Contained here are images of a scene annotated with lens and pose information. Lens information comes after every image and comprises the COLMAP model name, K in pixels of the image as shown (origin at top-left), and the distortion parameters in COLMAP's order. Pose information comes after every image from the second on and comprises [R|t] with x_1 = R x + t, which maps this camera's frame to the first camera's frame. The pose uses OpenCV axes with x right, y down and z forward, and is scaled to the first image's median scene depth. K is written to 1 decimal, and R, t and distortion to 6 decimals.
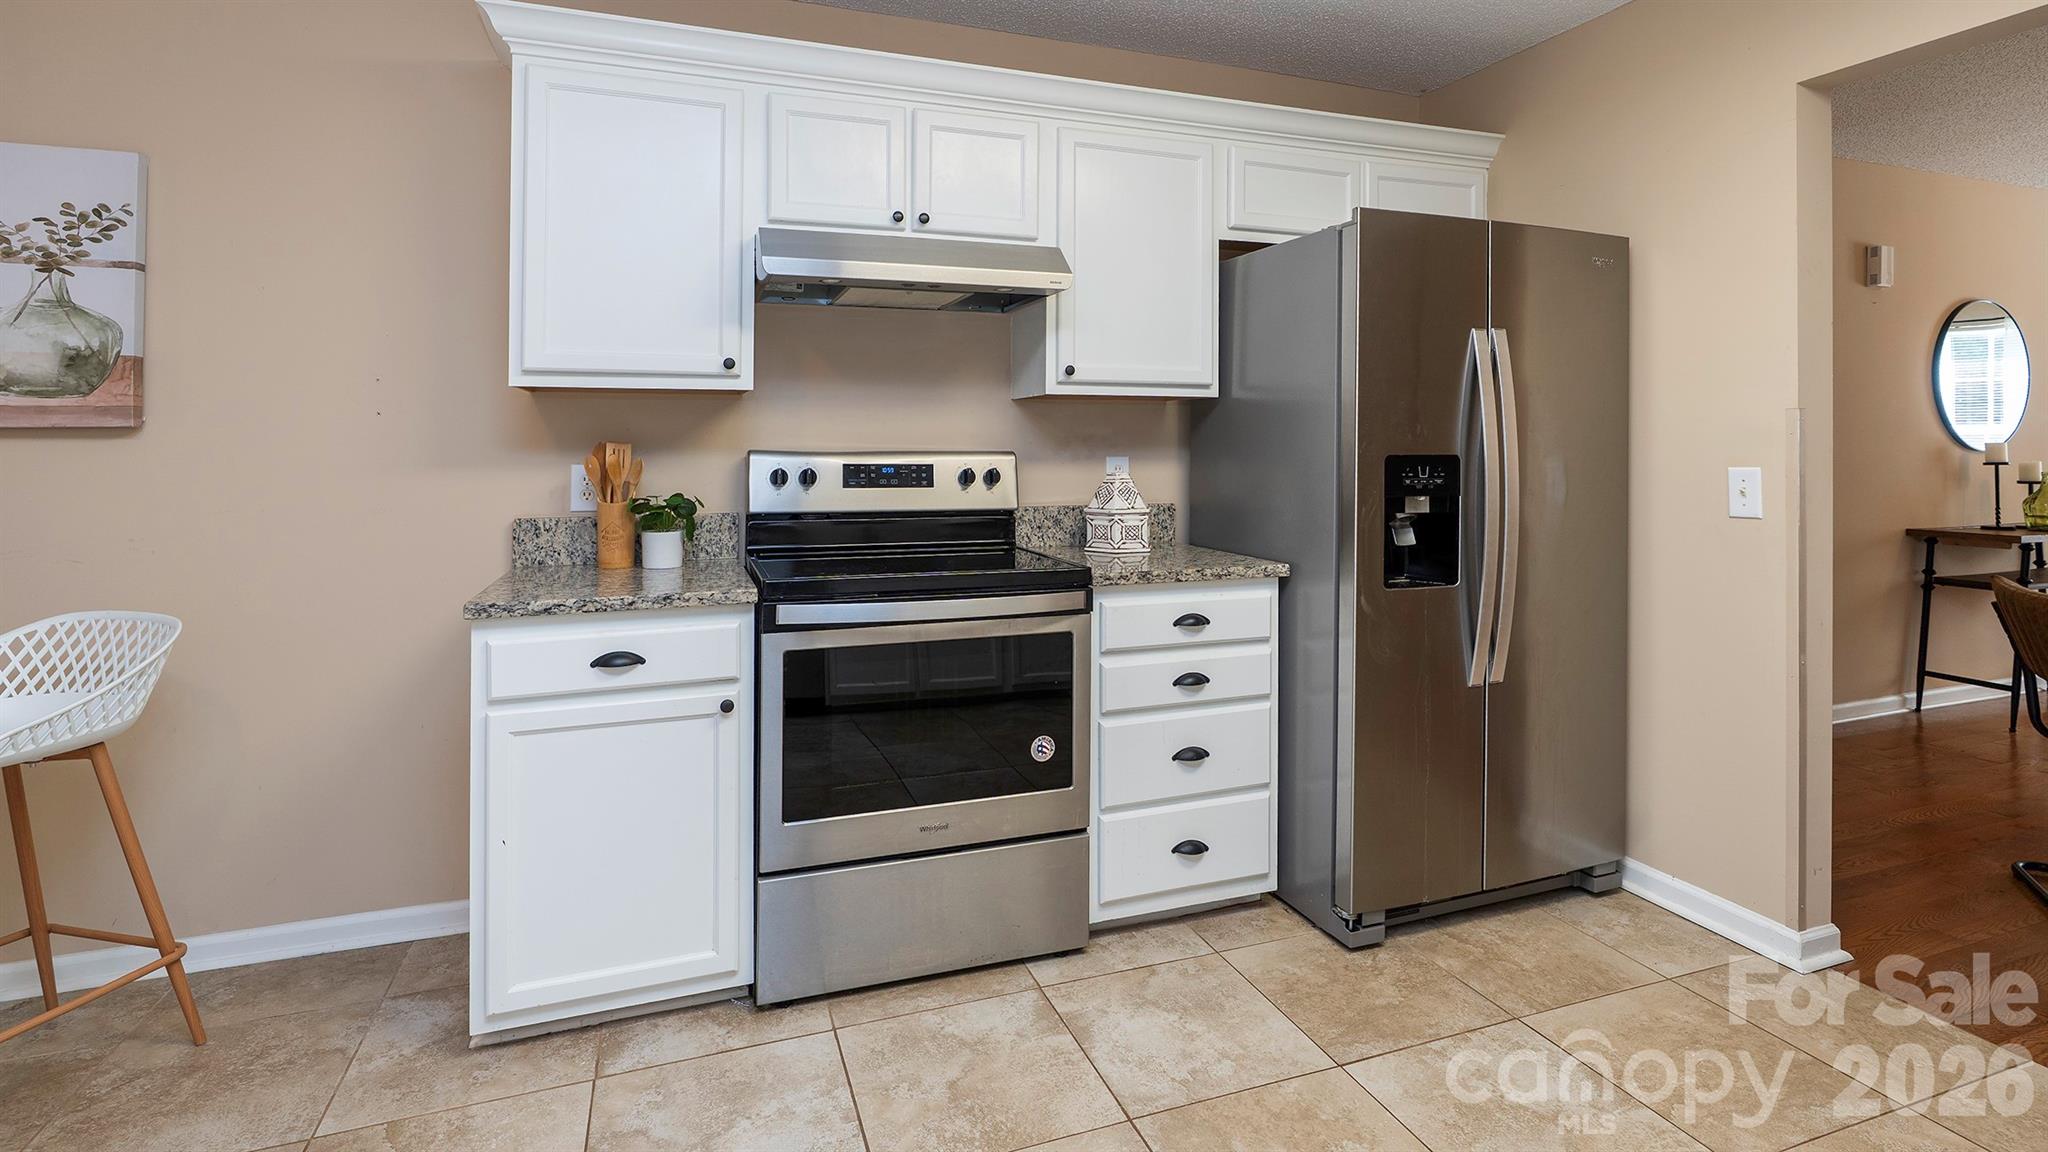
lens RADIAL K [[980.0, 0, 1045.4], [0, 980.0, 441.6], [0, 0, 1]] dist [-0.008243, 0.002252]
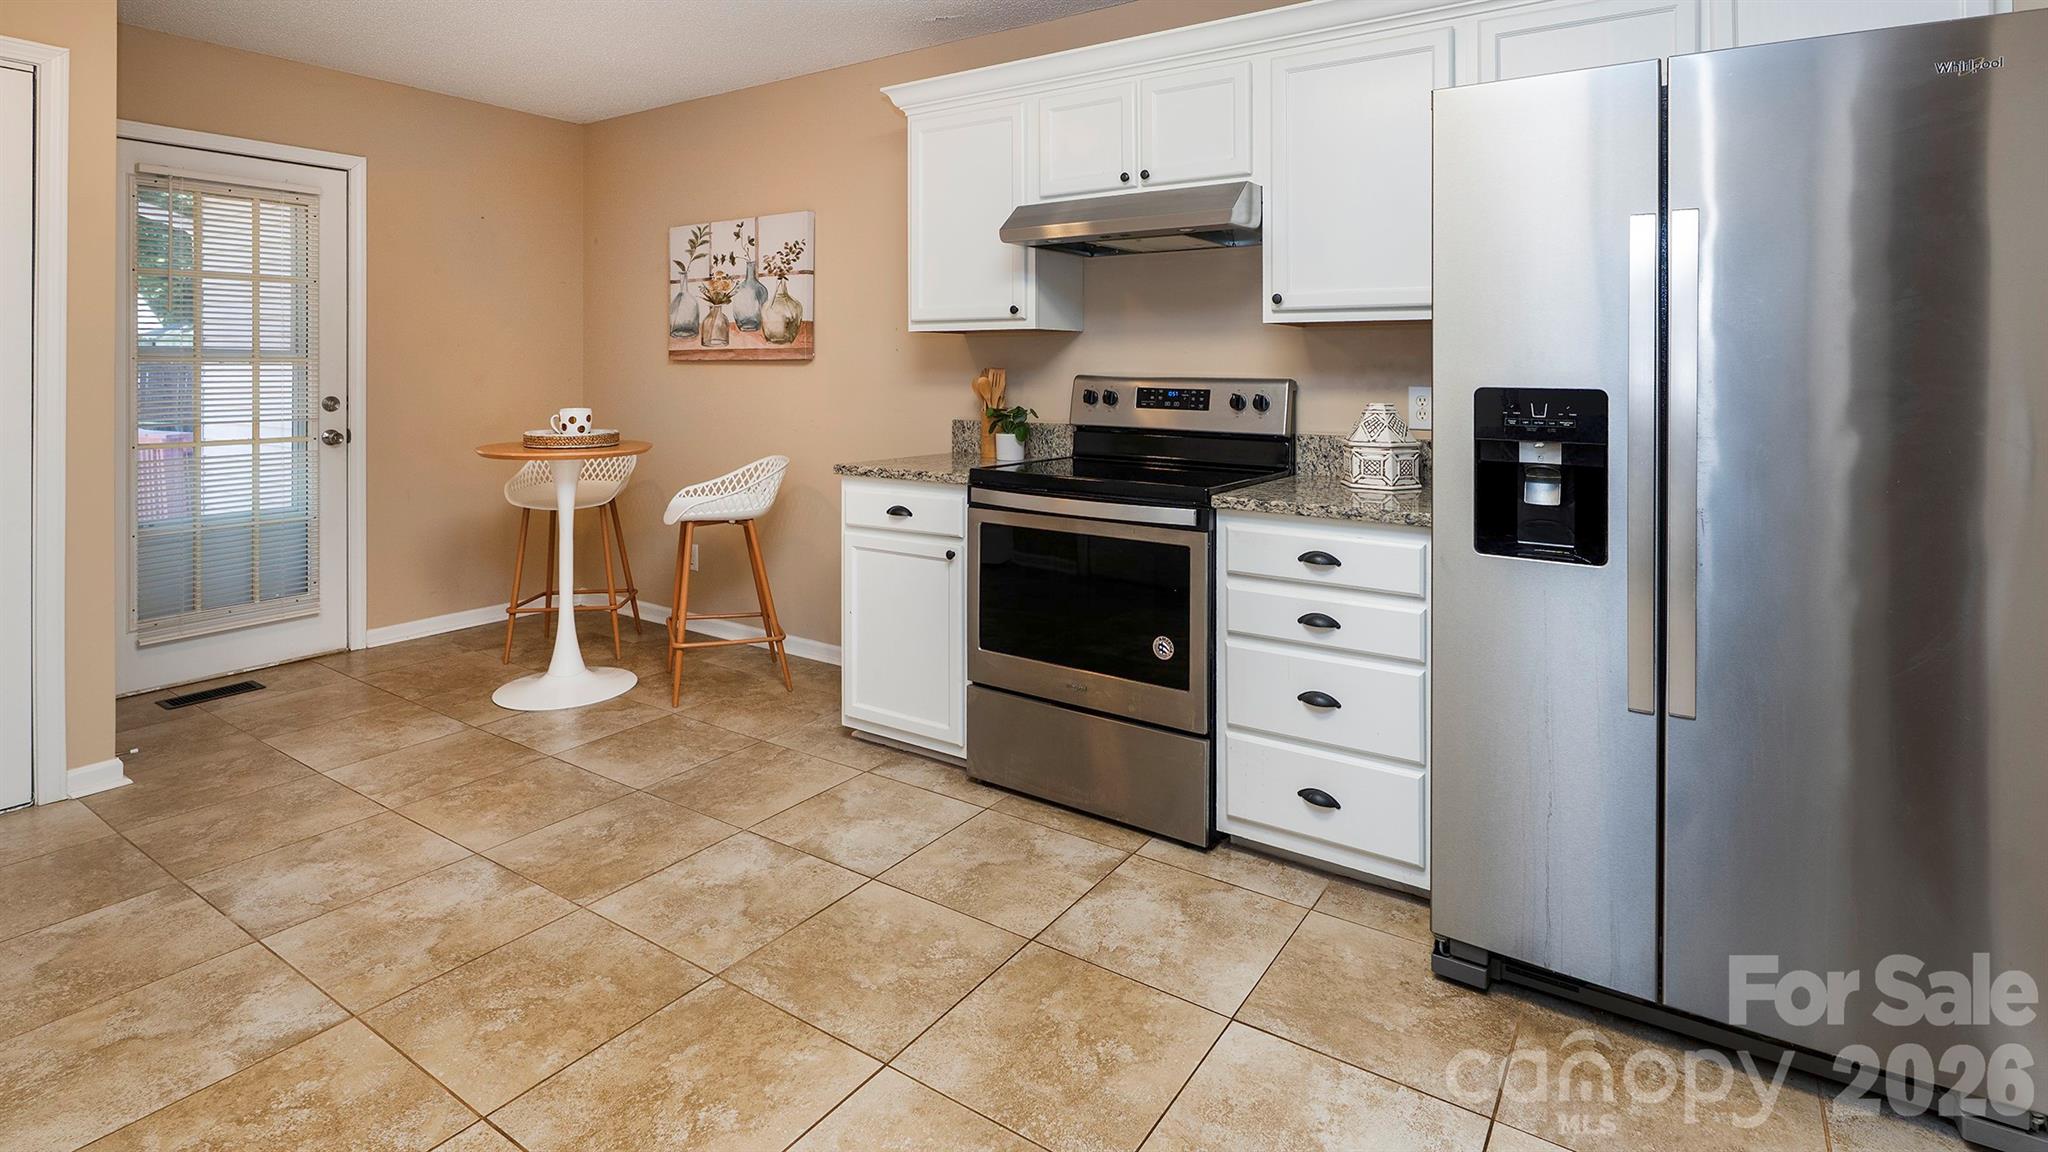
lens RADIAL K [[980.0, 0, 1000.0], [0, 980.0, 372.3], [0, 0, 1]] dist [-0.008243, 0.002252]
pose [[0.584079, 0.006763, -0.811668, 0.764343], [-0.004847, 0.999977, 0.004844, -0.000607], [0.811682, 0.001105, 0.584098, 0.204152]]
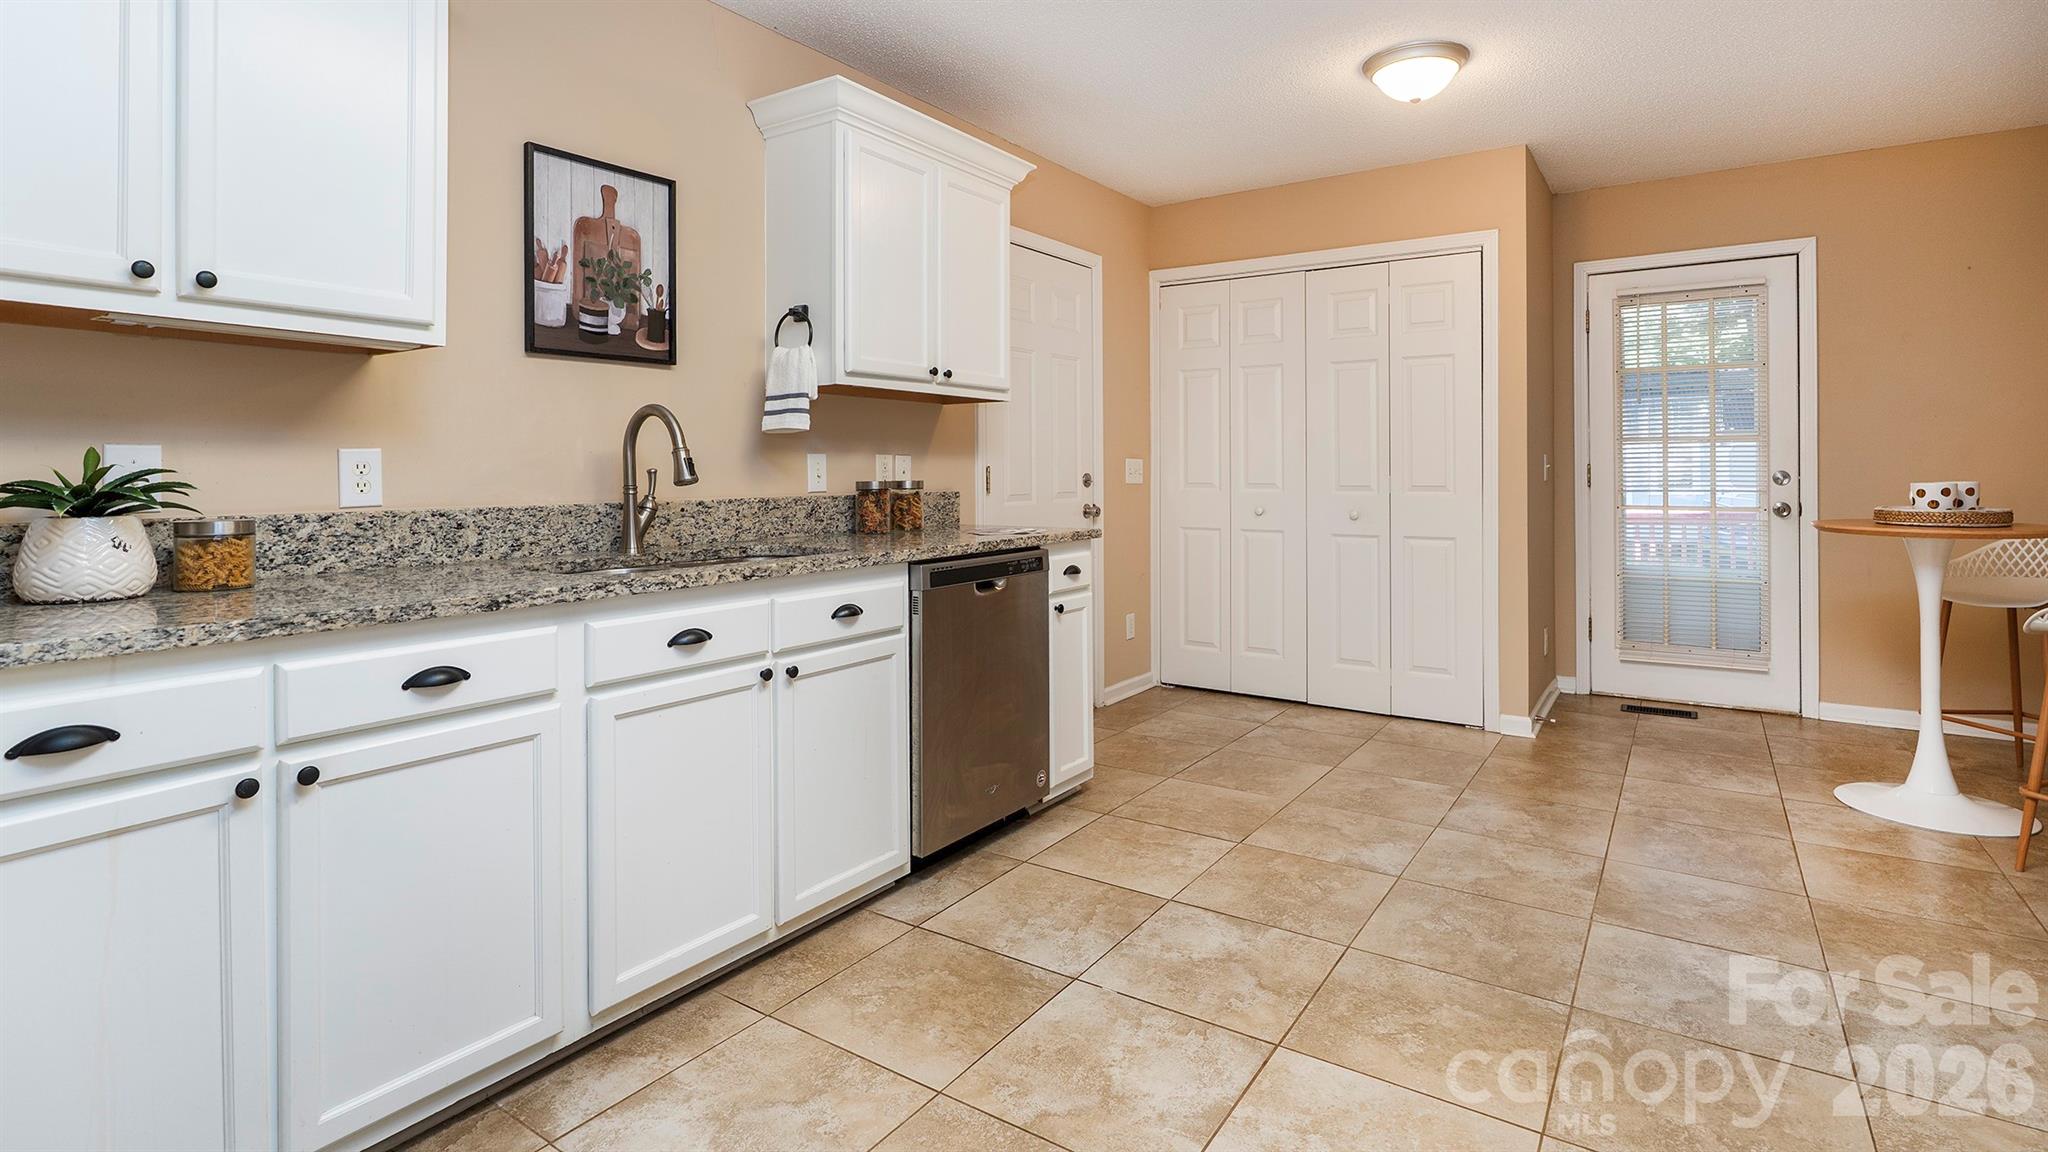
lens RADIAL K [[980.0, 0, 1127.4], [0, 980.0, 469.9], [0, 0, 1]] dist [-0.008243, 0.002252]
pose [[-0.768695, 0.003153, -0.639607, 0.787454], [0.001640, 0.999994, 0.002959, 0.049862], [0.639613, 0.001226, -0.768696, 0.896052]]
